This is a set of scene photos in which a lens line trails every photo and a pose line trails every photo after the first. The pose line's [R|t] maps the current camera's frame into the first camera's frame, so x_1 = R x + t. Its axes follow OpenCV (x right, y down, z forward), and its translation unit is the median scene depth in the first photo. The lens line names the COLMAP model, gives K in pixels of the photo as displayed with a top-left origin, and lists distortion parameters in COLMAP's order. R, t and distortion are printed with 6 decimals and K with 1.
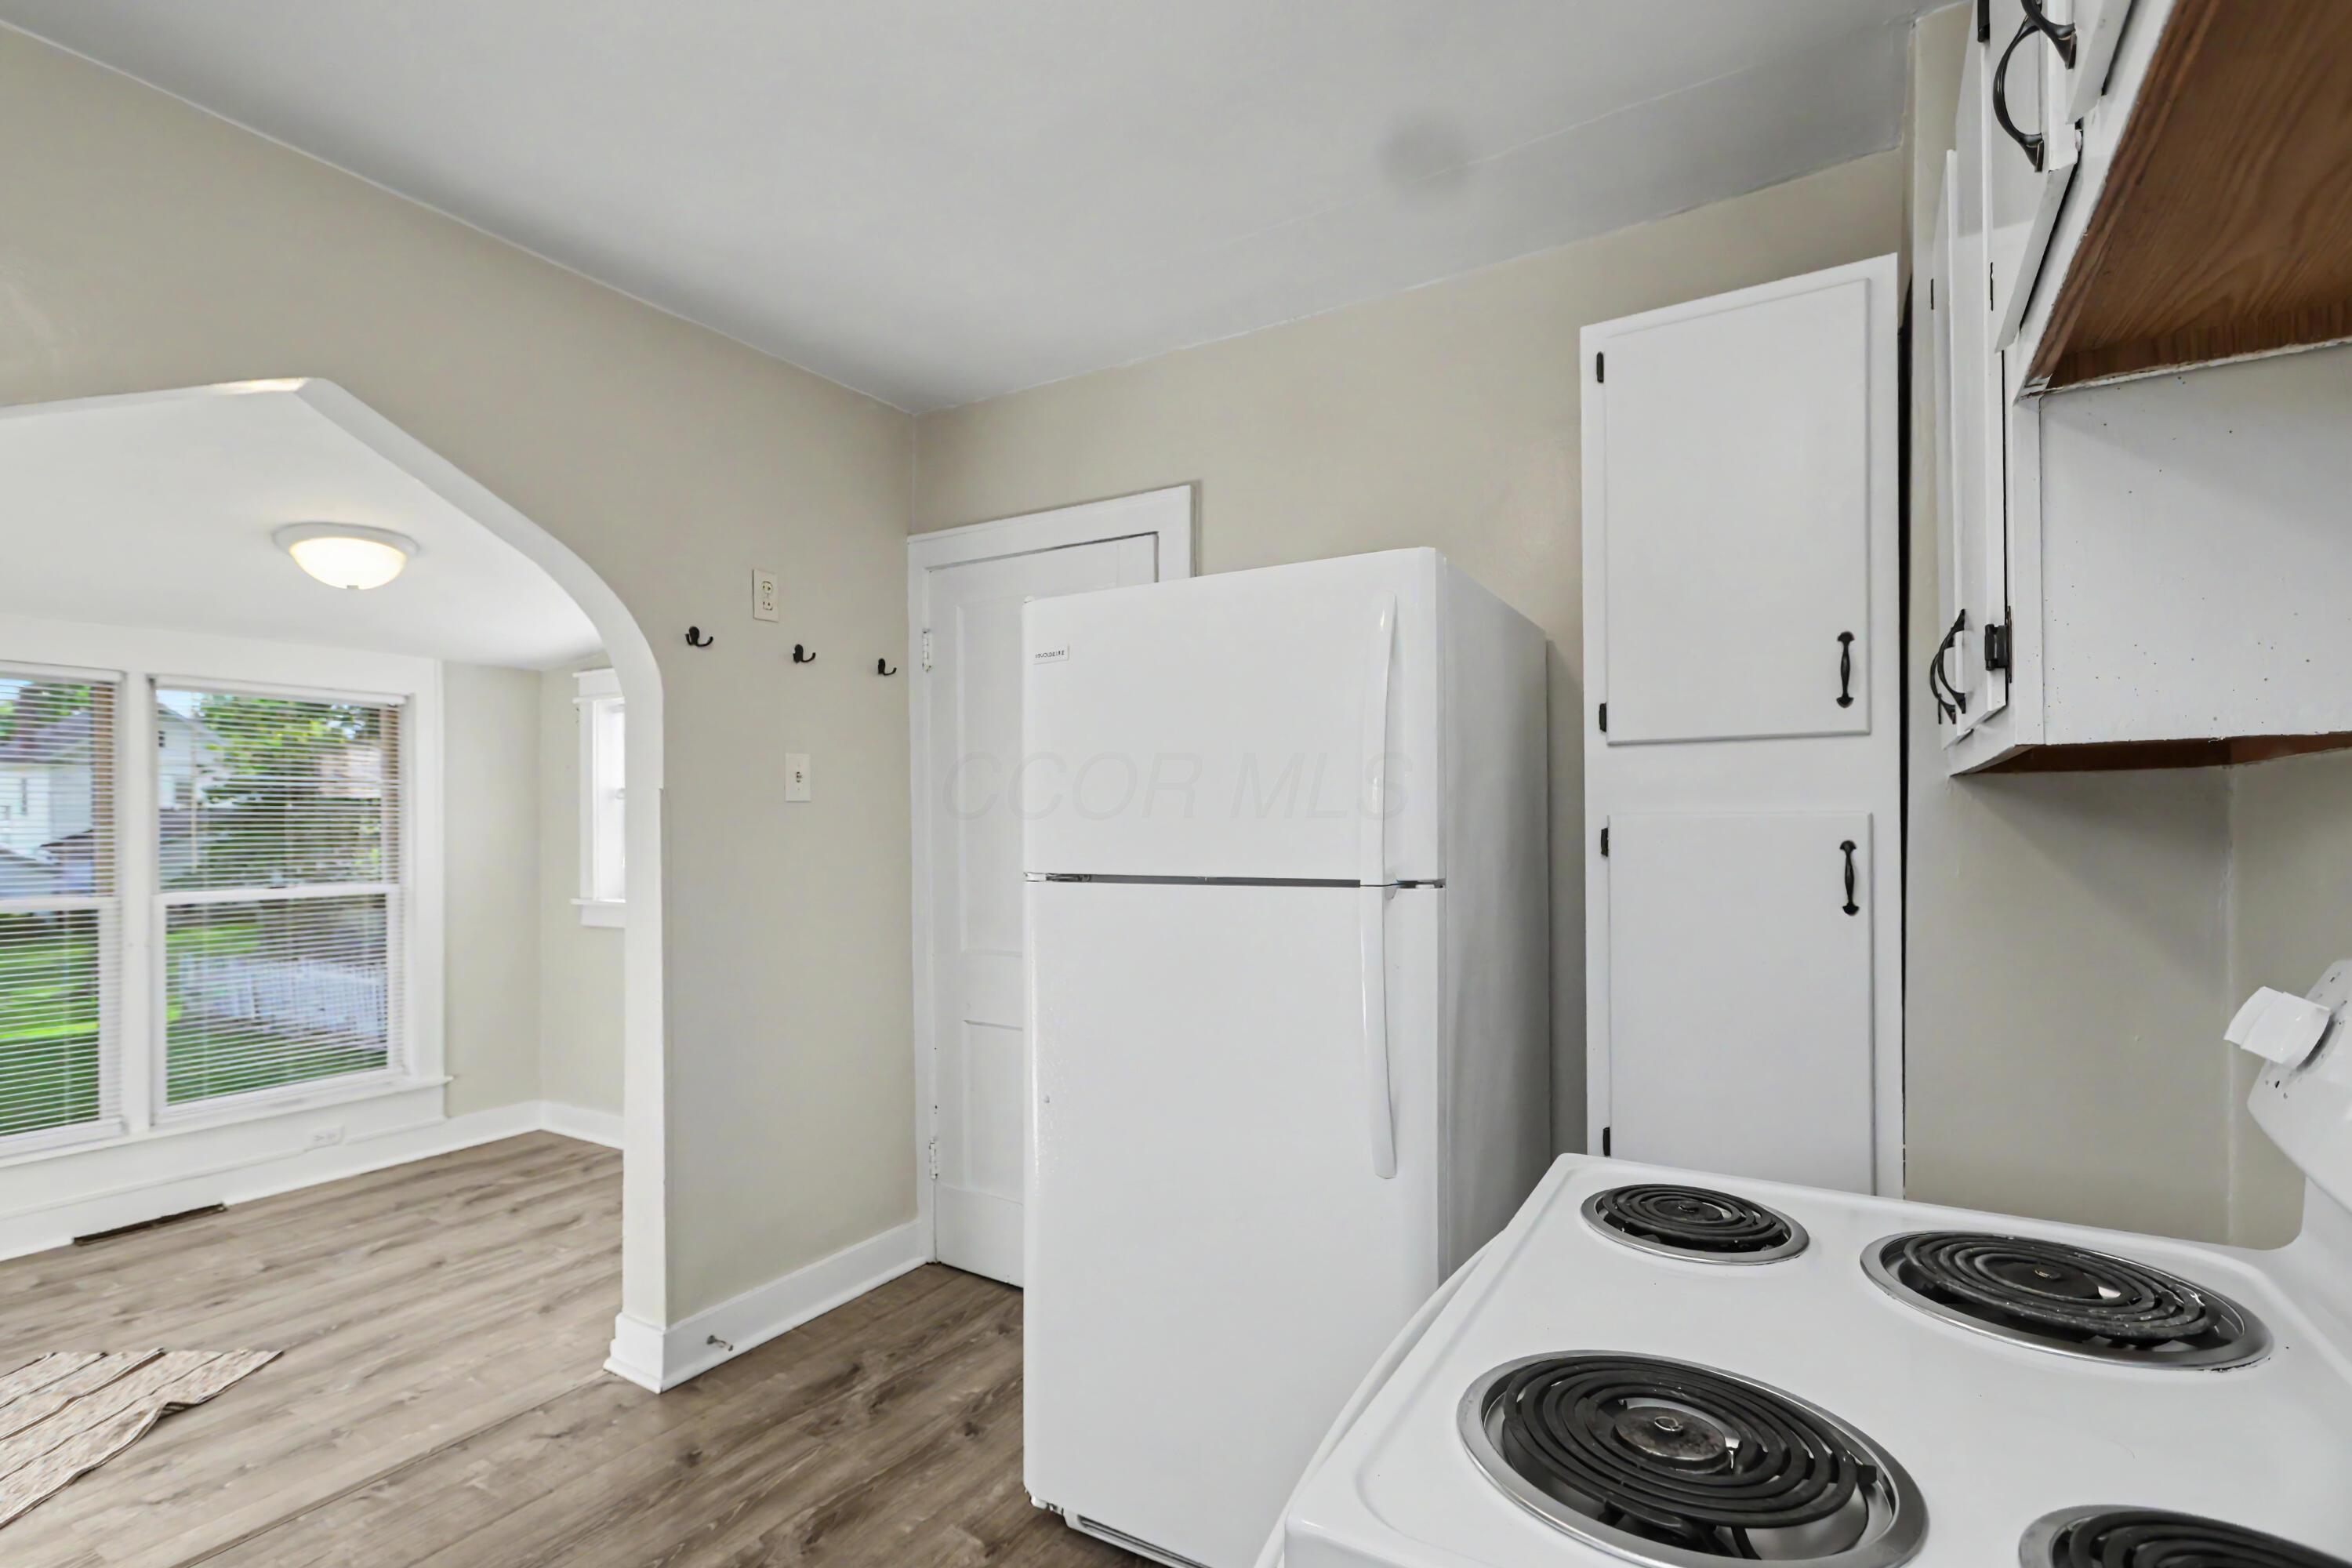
lens RADIAL K [[1106.9, 0, 1172.3], [0, 1106.9, 815.6], [0, 0, 1]] dist [-0.001627, -0.001343]
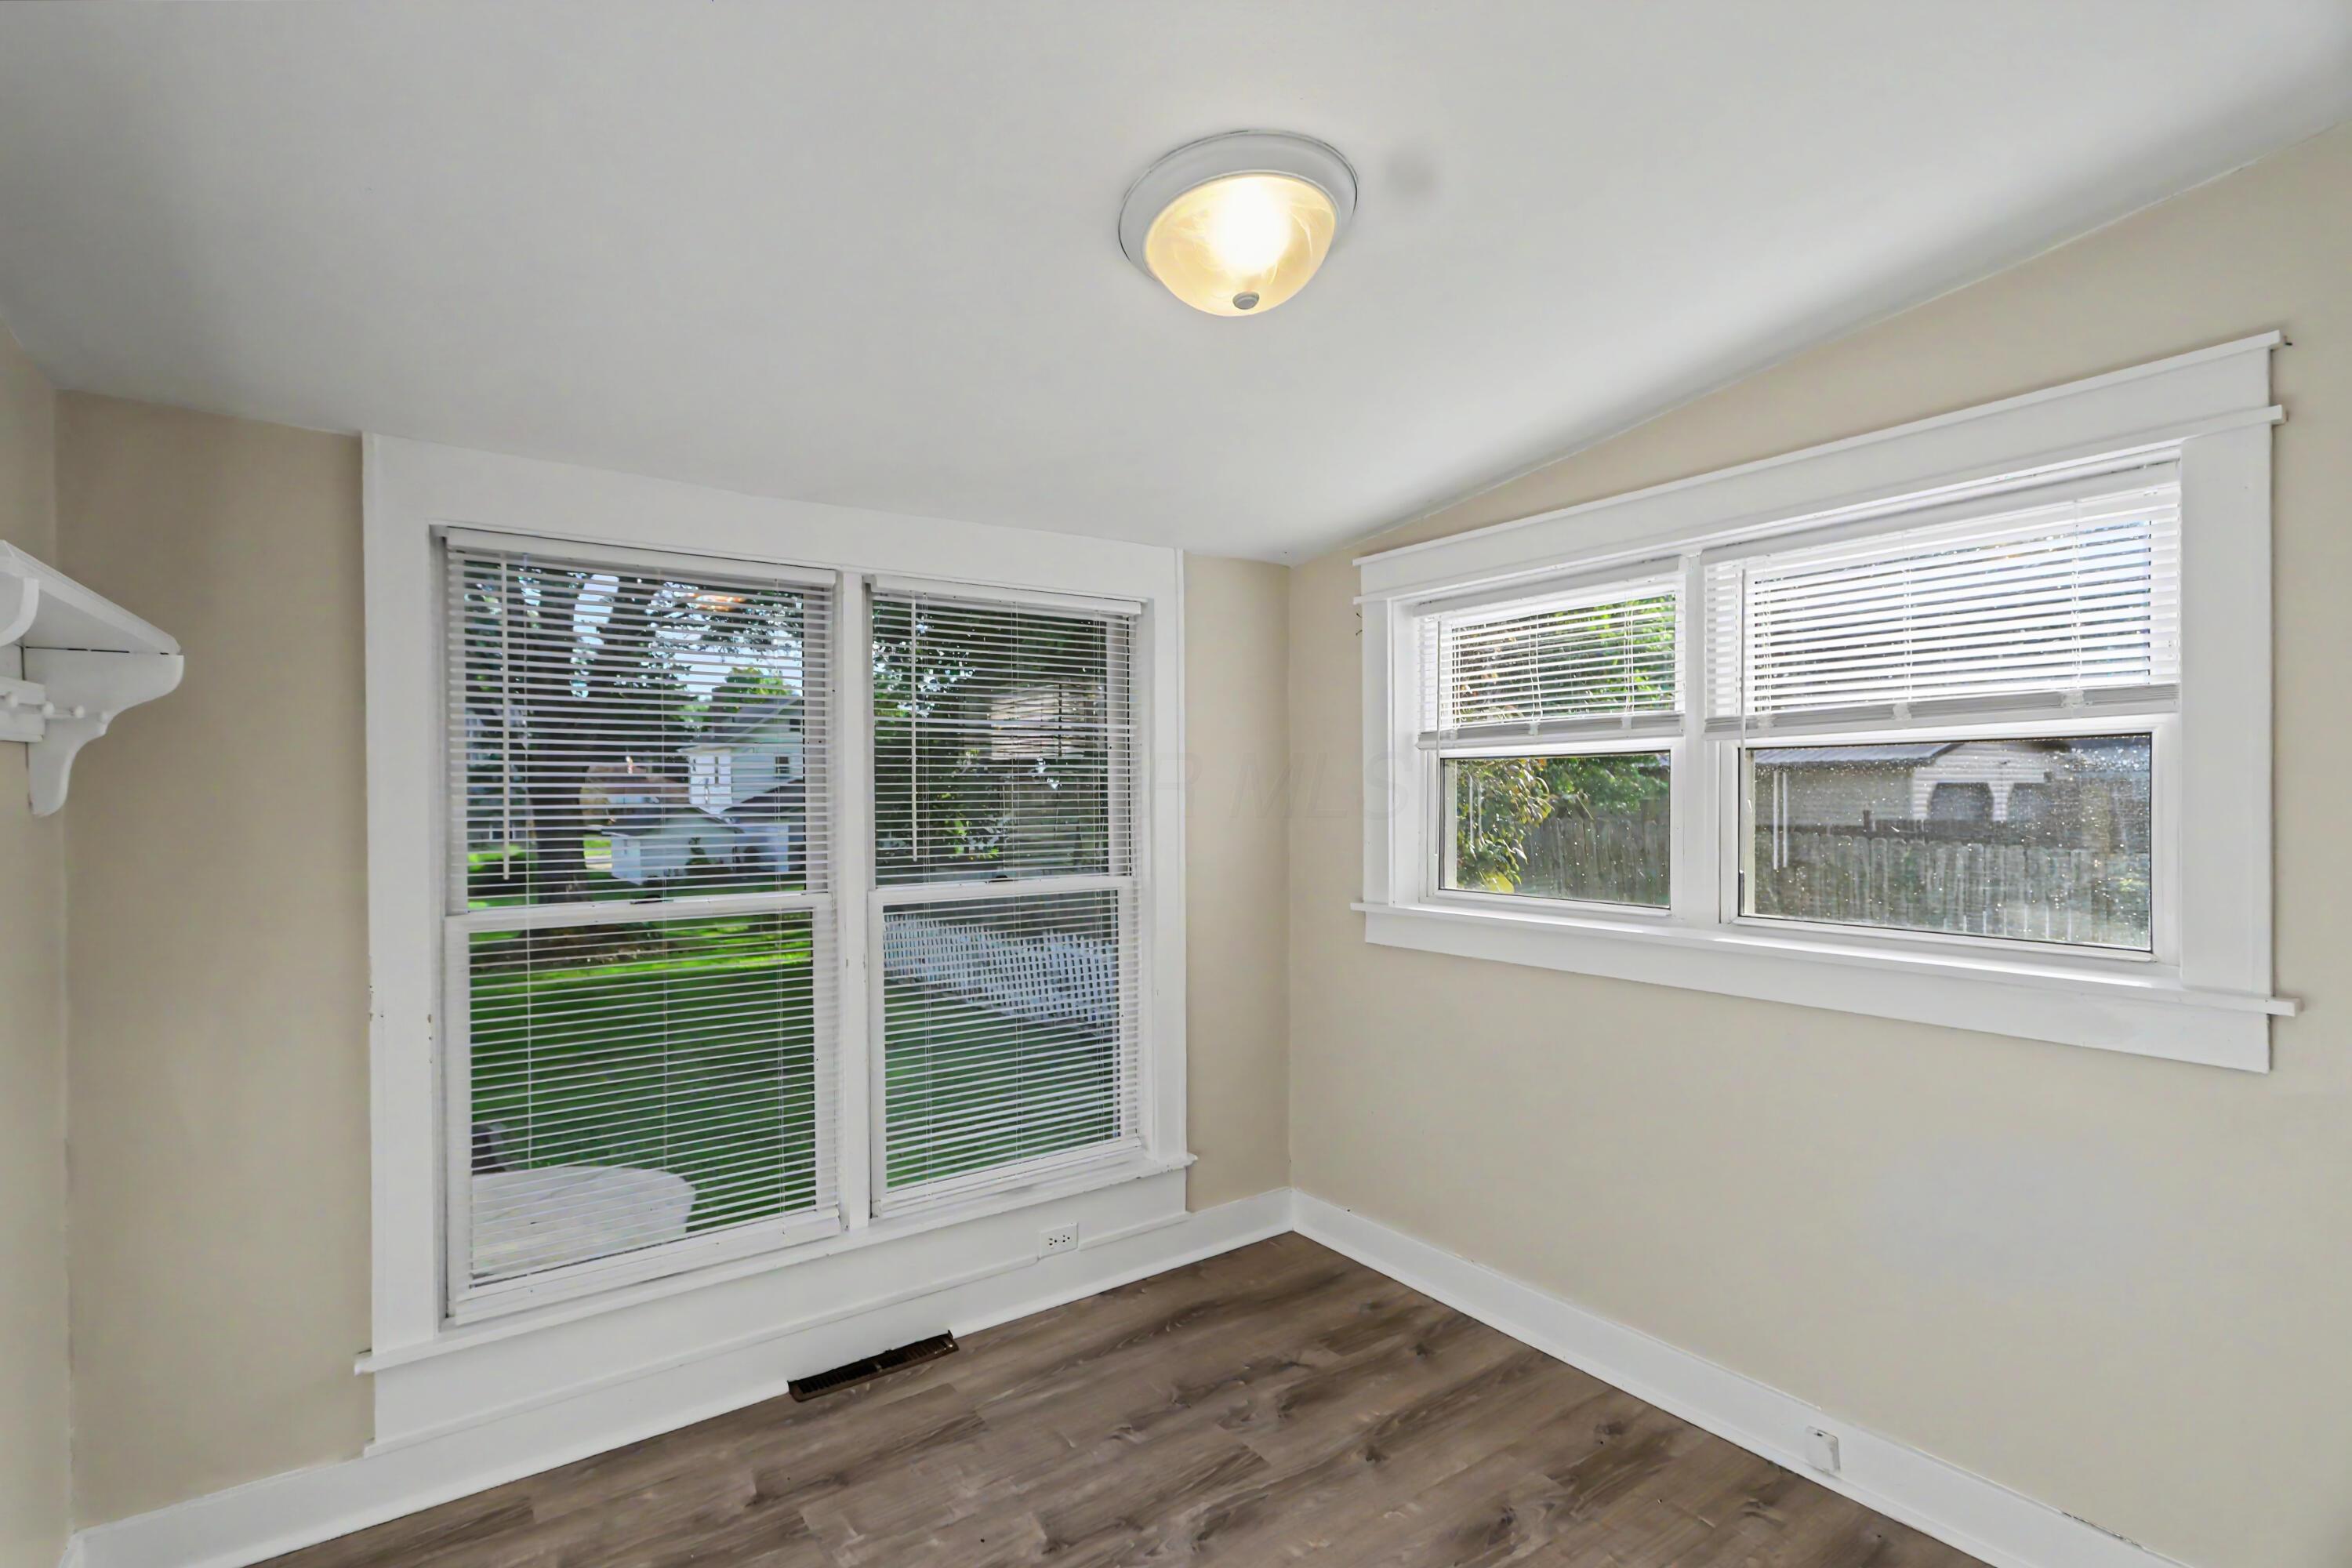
lens RADIAL K [[1114.3, 0, 1168.5], [0, 1114.3, 794.4], [0, 0, 1]] dist [0.003327, 0.000416]
pose [[0.913990, -0.000854, -0.405735, -0.444799], [0.005681, 0.999927, 0.010693, 0.002822], [0.405697, -0.012078, 0.913928, 0.413376]]
